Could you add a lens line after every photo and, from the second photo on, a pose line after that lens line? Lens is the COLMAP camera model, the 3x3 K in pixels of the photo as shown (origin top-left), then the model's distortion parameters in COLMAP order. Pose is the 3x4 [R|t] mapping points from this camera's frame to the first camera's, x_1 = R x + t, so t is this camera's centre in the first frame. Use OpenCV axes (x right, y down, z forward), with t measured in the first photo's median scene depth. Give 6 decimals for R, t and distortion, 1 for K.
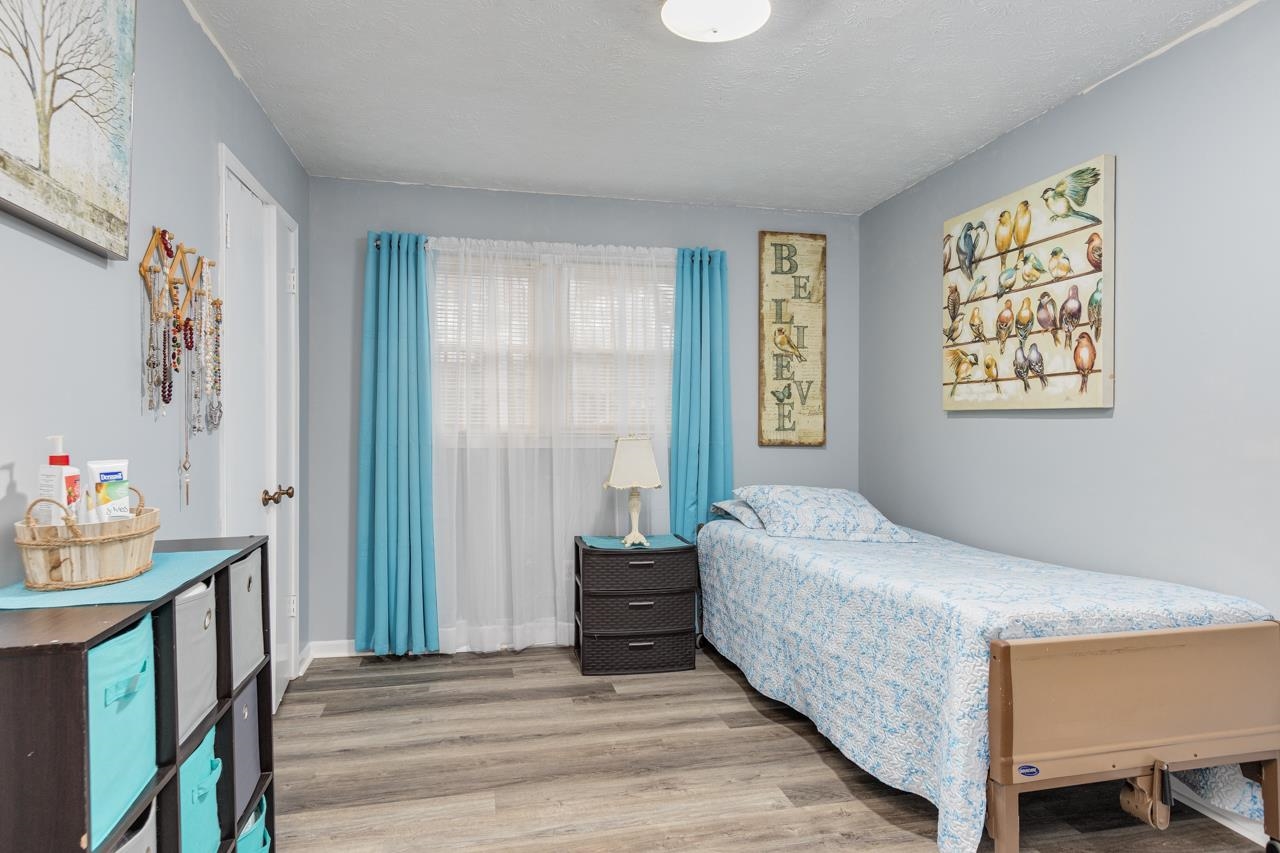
lens RADIAL K [[705.5, 0, 639.4], [0, 705.5, 427.6], [0, 0, 1]] dist [0.010000, -0.003098]
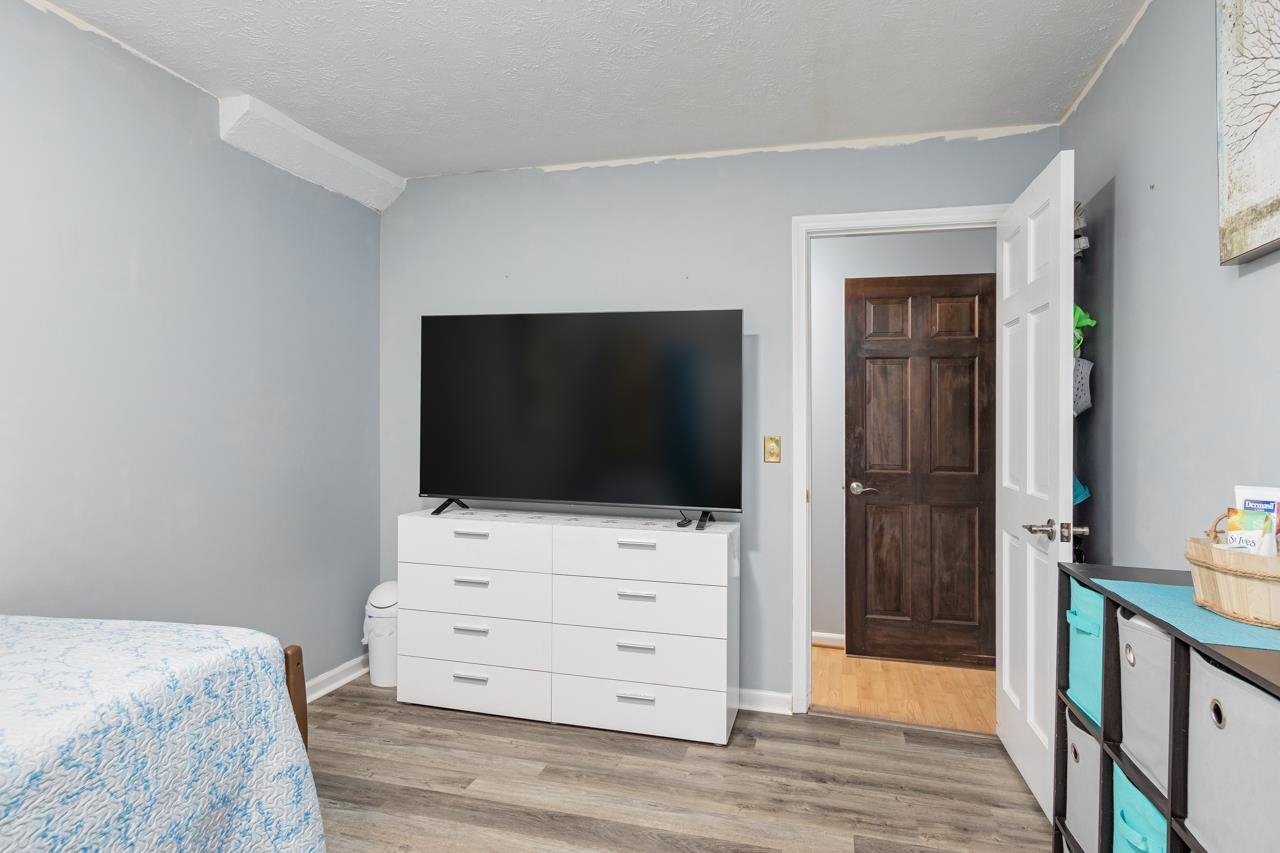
lens RADIAL K [[705.5, 0, 639.4], [0, 705.5, 429.9], [0, 0, 1]] dist [0.010000, -0.003098]
pose [[-0.884677, -0.002448, 0.466198, -0.469074], [-0.002473, 0.999997, 0.000559, -0.013551], [-0.466198, -0.000659, -0.884680, 1.937395]]
